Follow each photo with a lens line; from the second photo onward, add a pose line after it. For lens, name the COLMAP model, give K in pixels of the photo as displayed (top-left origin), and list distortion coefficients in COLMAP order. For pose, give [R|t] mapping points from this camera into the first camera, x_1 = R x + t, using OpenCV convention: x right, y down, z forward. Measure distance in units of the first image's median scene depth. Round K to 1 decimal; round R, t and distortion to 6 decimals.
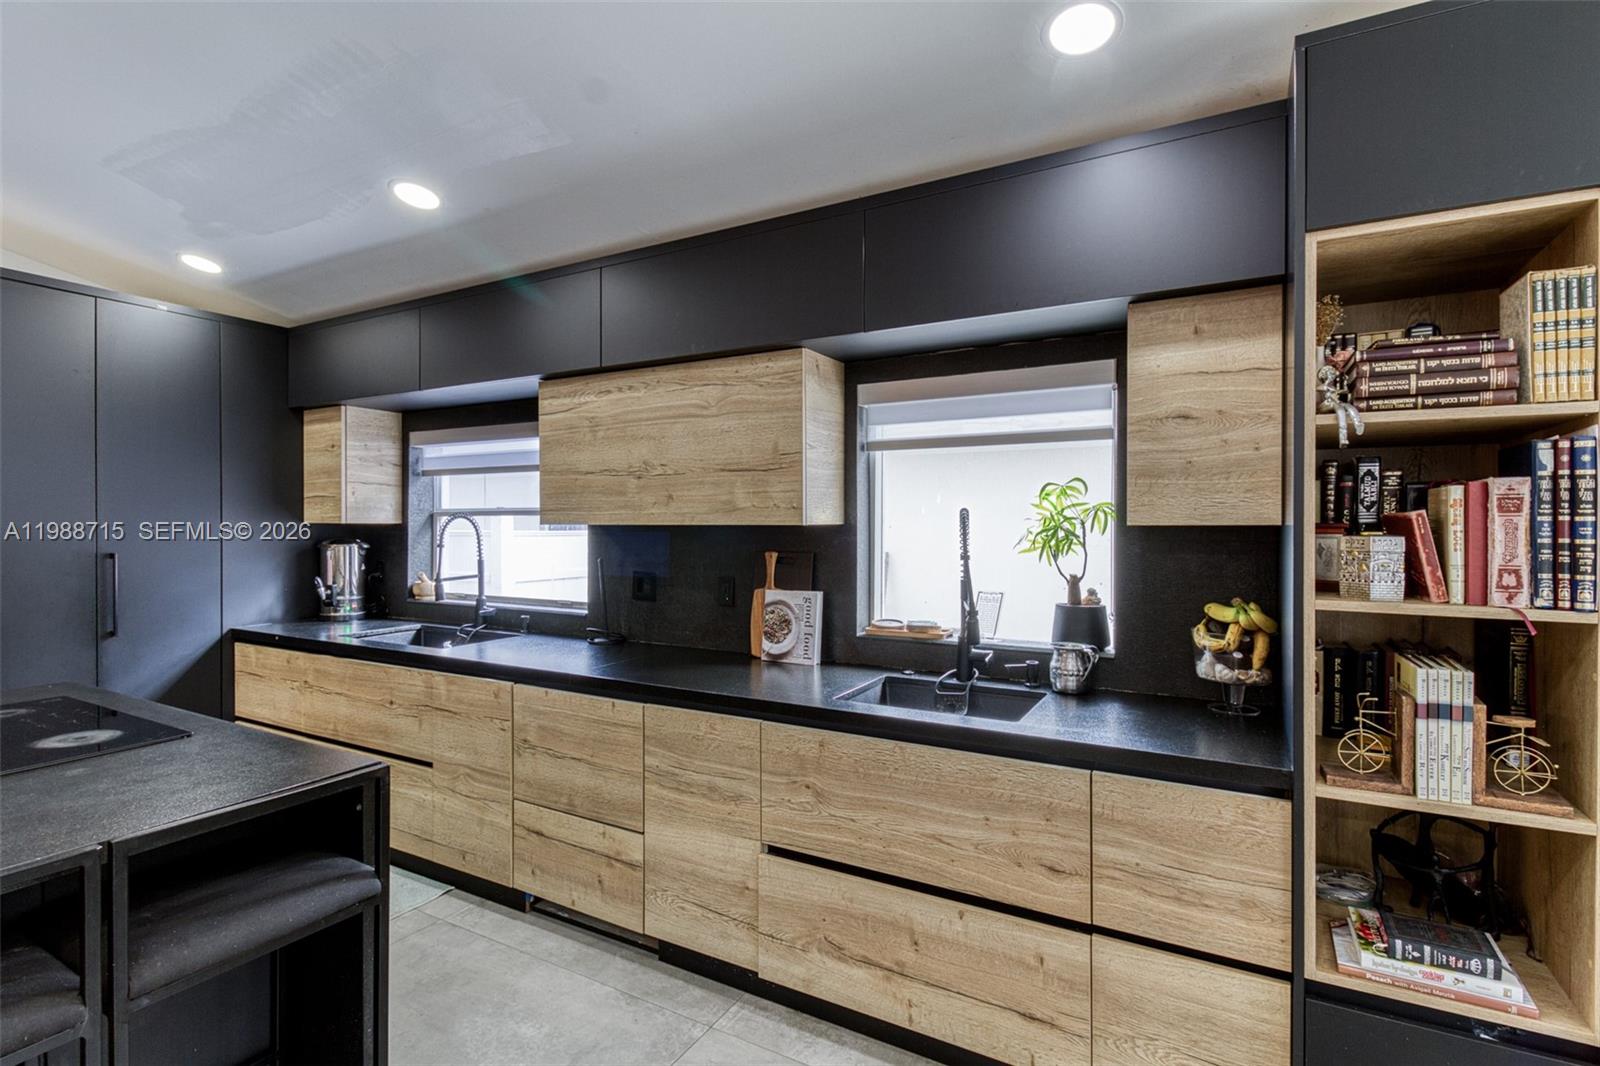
lens RADIAL K [[753.1, 0, 818.2], [0, 753.1, 526.4], [0, 0, 1]] dist [0.008167, -0.000443]
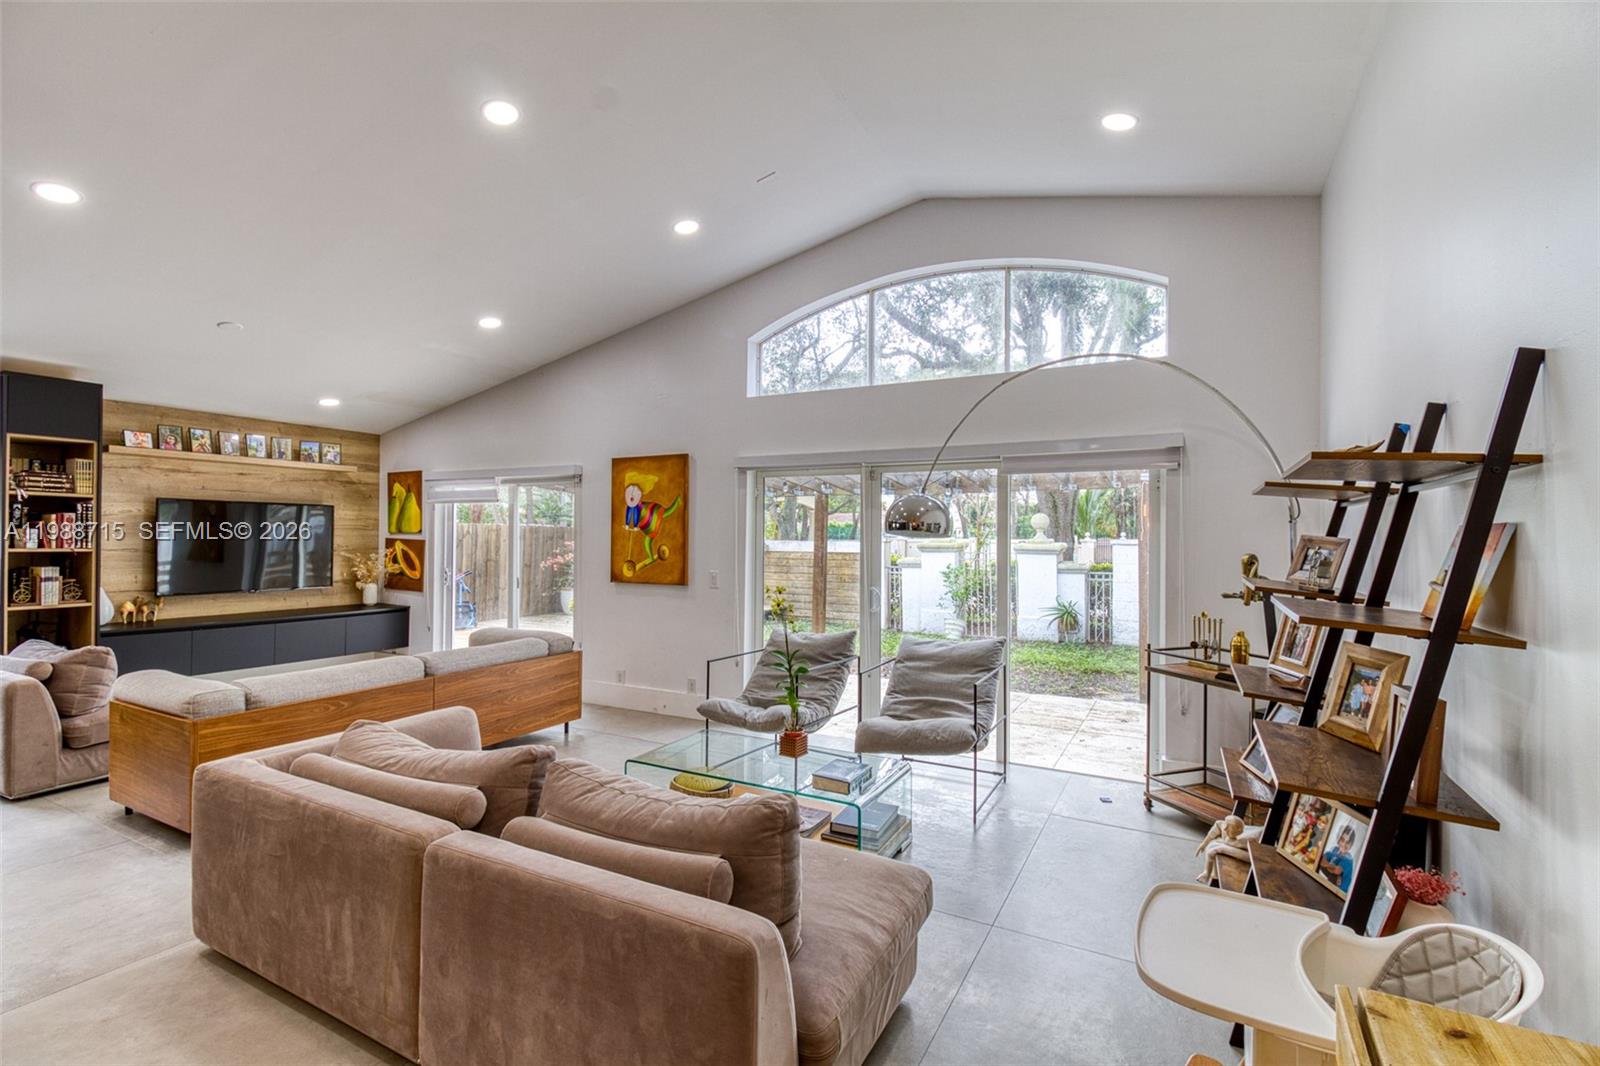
lens RADIAL K [[733.8, 0, 782.1], [0, 733.8, 530.7], [0, 0, 1]] dist [0.025419, -0.014793]
pose [[0.018398, 0.005703, 0.999814, -1.353741], [-0.005824, 0.999967, -0.005596, 0.011302], [-0.999814, -0.005720, 0.018431, -1.302174]]
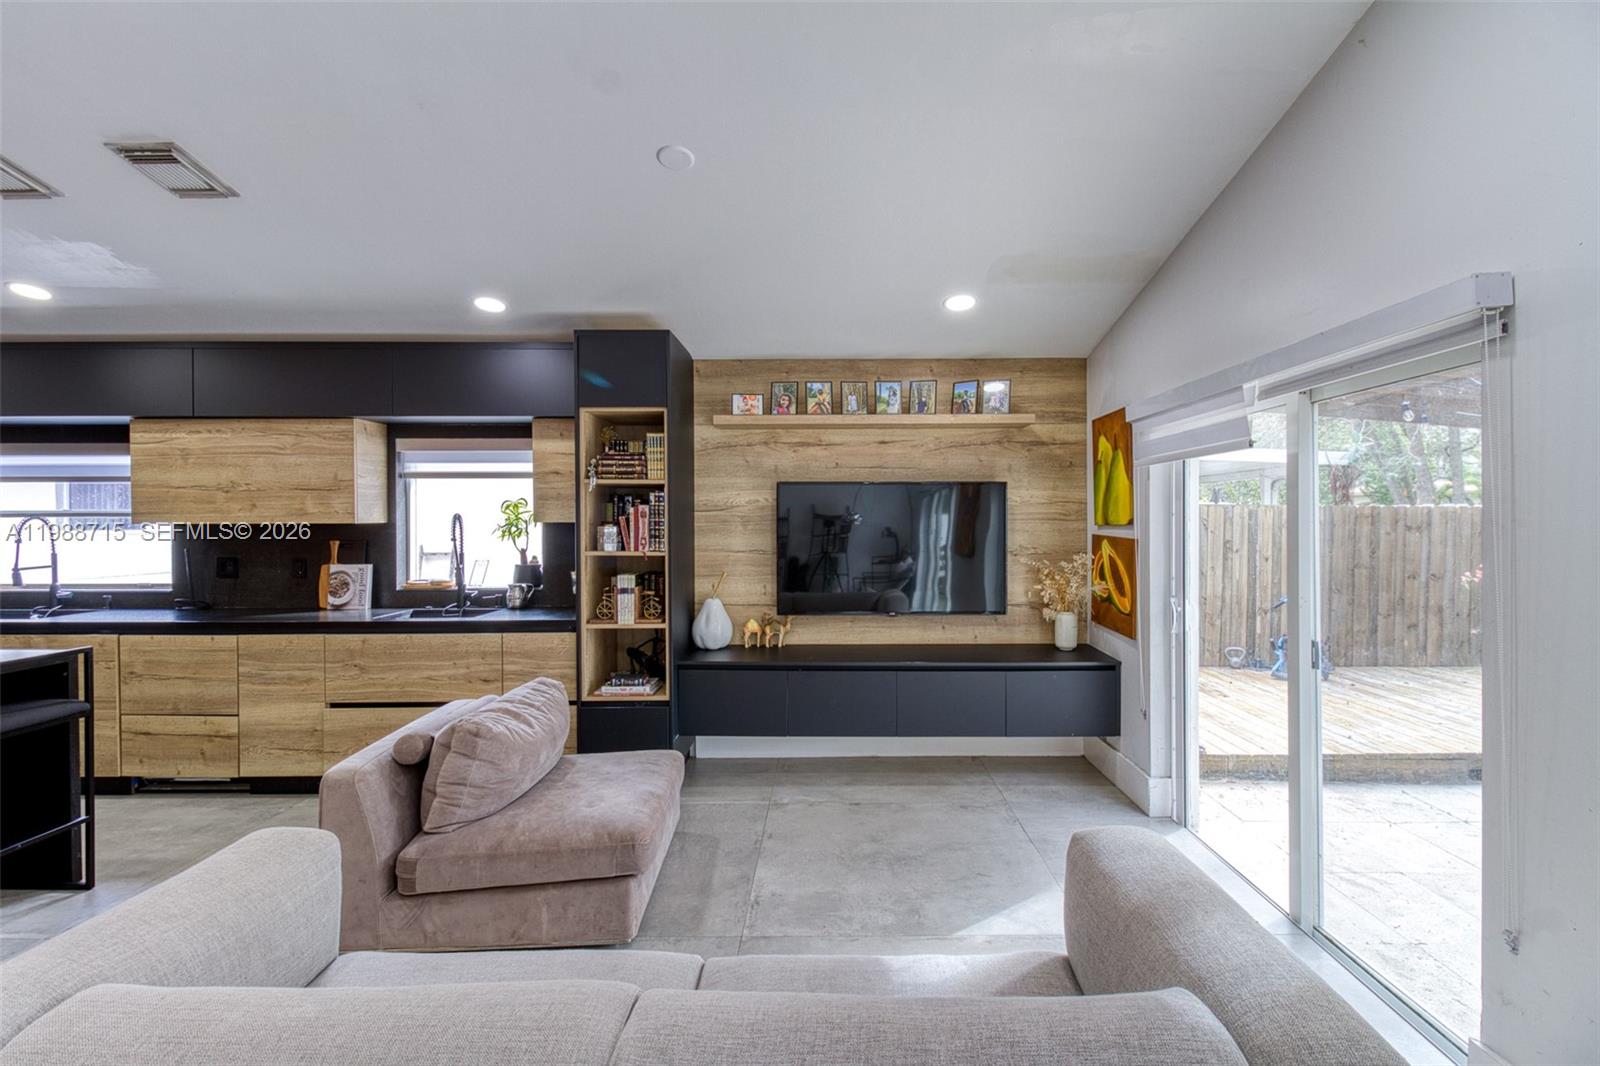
lens RADIAL K [[744.6, 0, 838.8], [0, 744.6, 524.9], [0, 0, 1]] dist [0.001691, -0.001165]
pose [[0.873613, -0.007237, 0.486567, 0.105581], [0.005841, 0.999973, 0.004385, 0.000652], [-0.486586, -0.000988, 0.873632, -0.909475]]
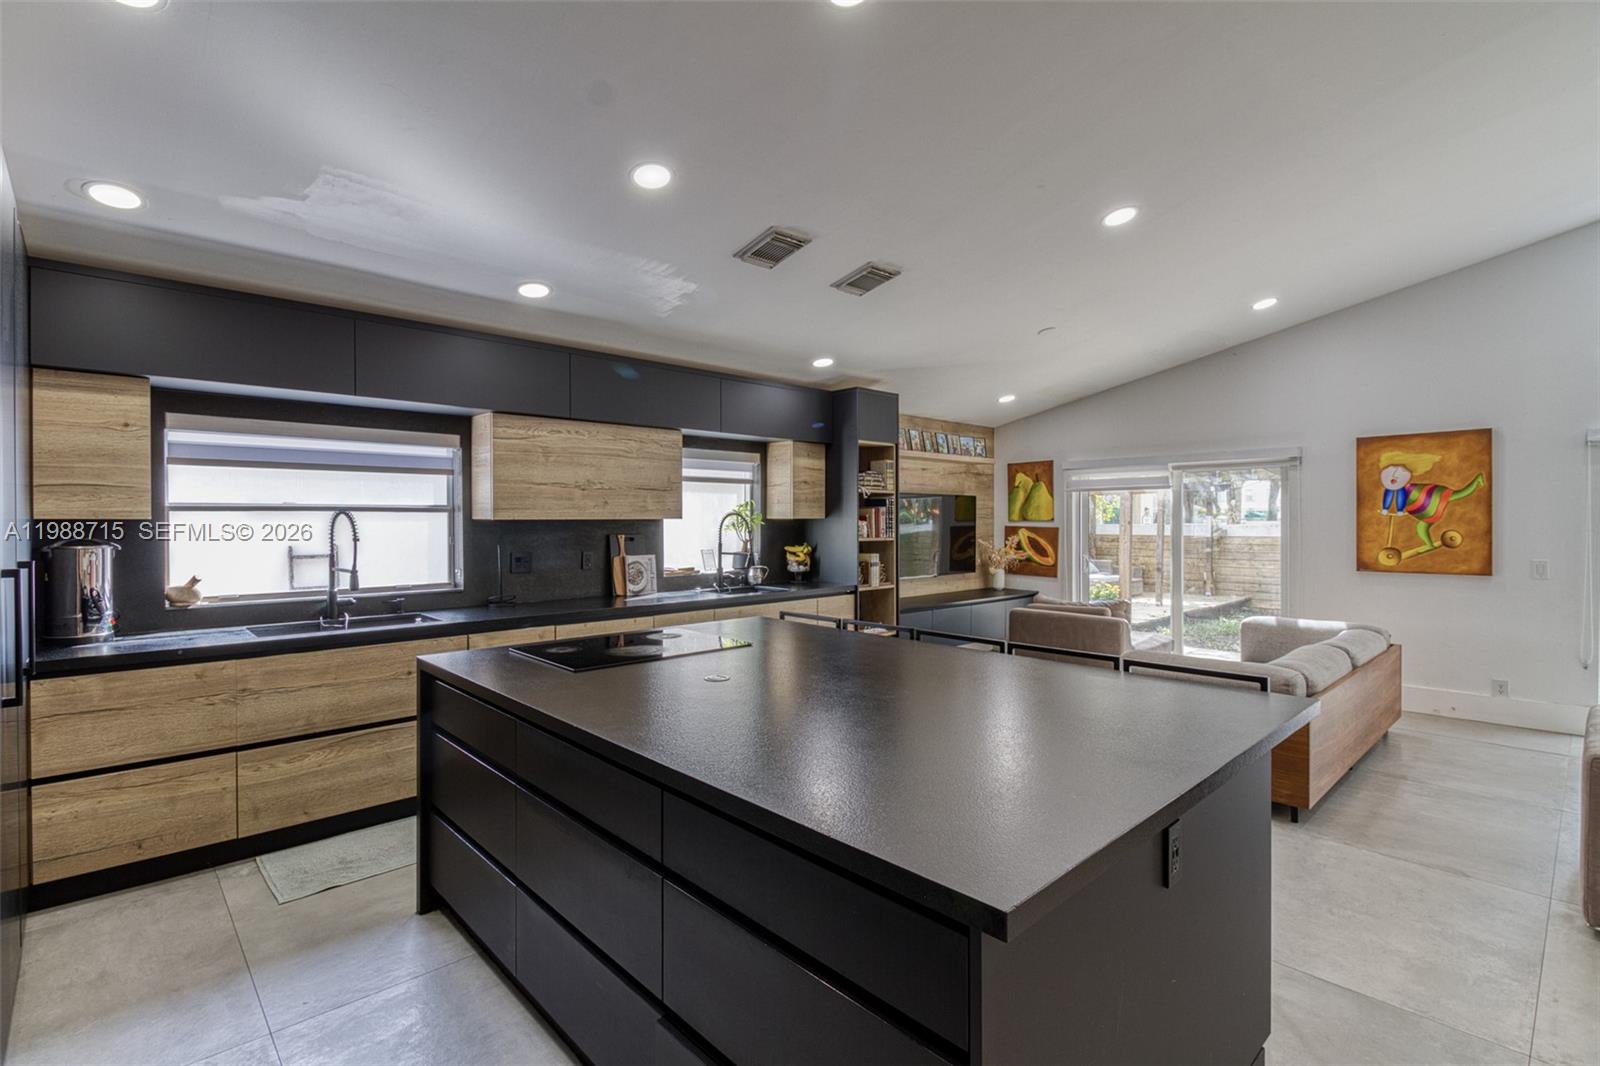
lens RADIAL K [[733.8, 0, 782.1], [0, 733.8, 530.7], [0, 0, 1]] dist [0.025419, -0.014793]
pose [[0.325574, -0.016133, 0.945379, -1.640269], [0.006823, 0.999868, 0.014713, 0.002118], [-0.945492, 0.001660, 0.325641, 0.101003]]
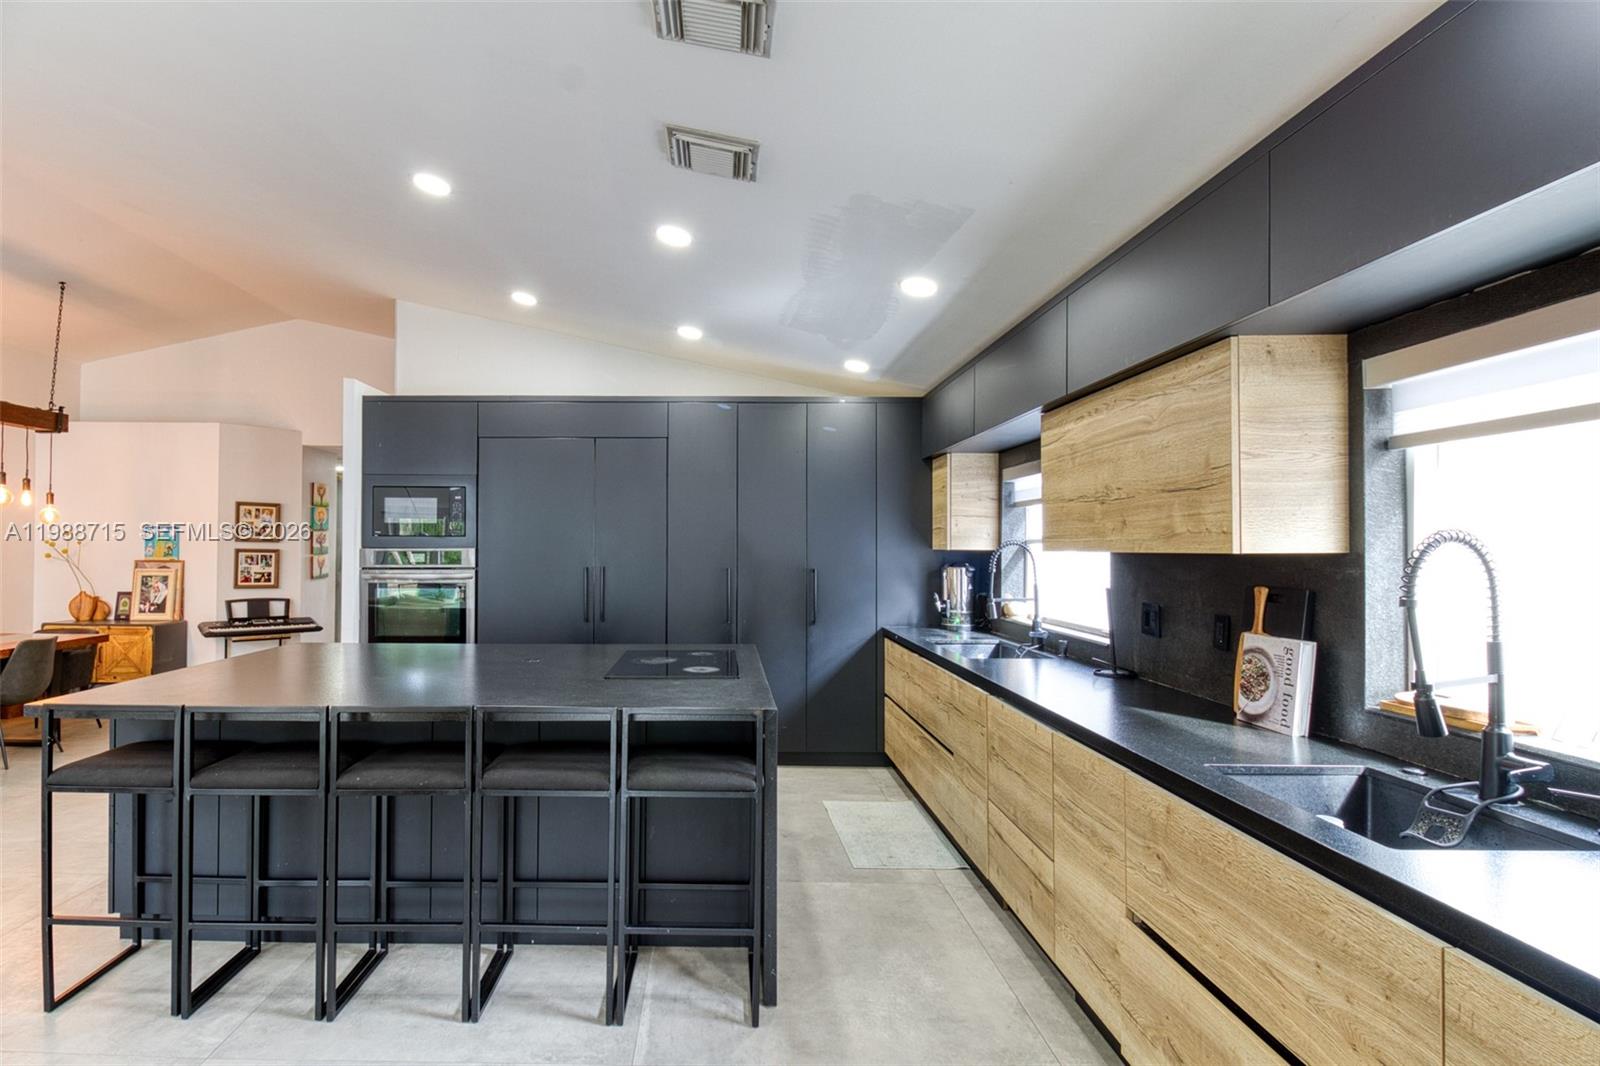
lens RADIAL K [[782.5, 0, 699.0], [0, 782.5, 537.5], [0, 0, 1]] dist [0.000040, -0.000855]
pose [[0.460225, -0.011357, -0.887730, 0.426249], [-0.006256, 0.999852, -0.016035, -0.001905], [0.887780, 0.012933, 0.460085, 0.091107]]
